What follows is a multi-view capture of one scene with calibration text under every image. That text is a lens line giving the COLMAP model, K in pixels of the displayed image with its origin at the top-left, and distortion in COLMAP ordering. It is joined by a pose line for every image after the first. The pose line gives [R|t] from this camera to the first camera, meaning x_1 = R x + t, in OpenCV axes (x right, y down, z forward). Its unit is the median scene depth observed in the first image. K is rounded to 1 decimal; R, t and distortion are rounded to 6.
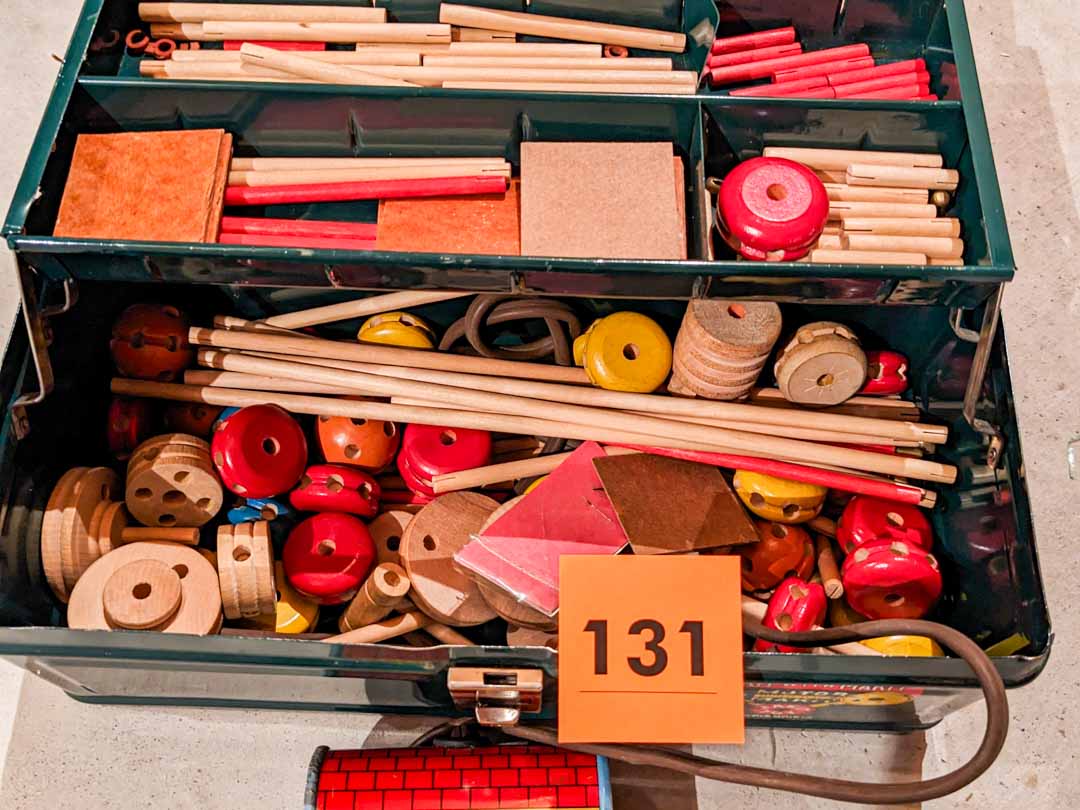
lens RADIAL K [[1171.3, 0, 529.7], [0, 1171.3, 394.9], [0, 0, 1]] dist [0.033487, 0.000000]
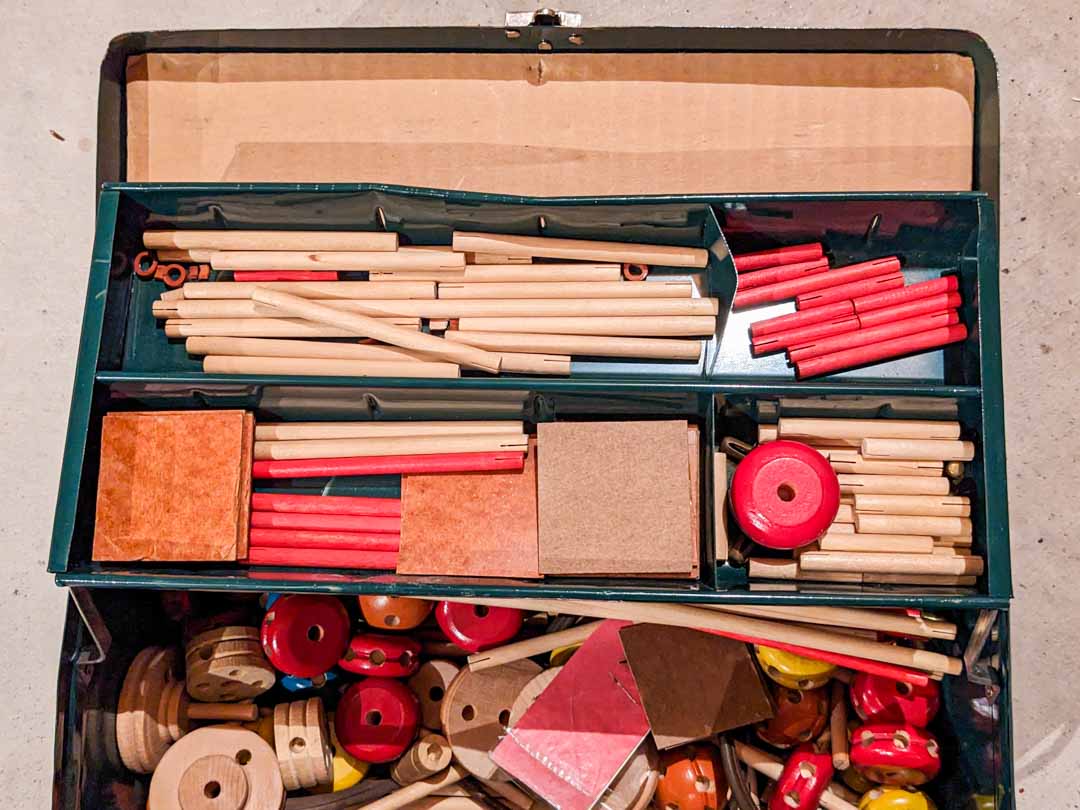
lens RADIAL K [[1244.5, 0, 548.4], [0, 1244.5, 407.4], [0, 0, 1]] dist [0.050097, 0.000000]
pose [[0.998980, -0.018087, -0.041366, 0.043178], [0.029640, 0.953876, 0.298733, -0.505546], [0.034055, -0.299655, 0.953440, -0.014720]]
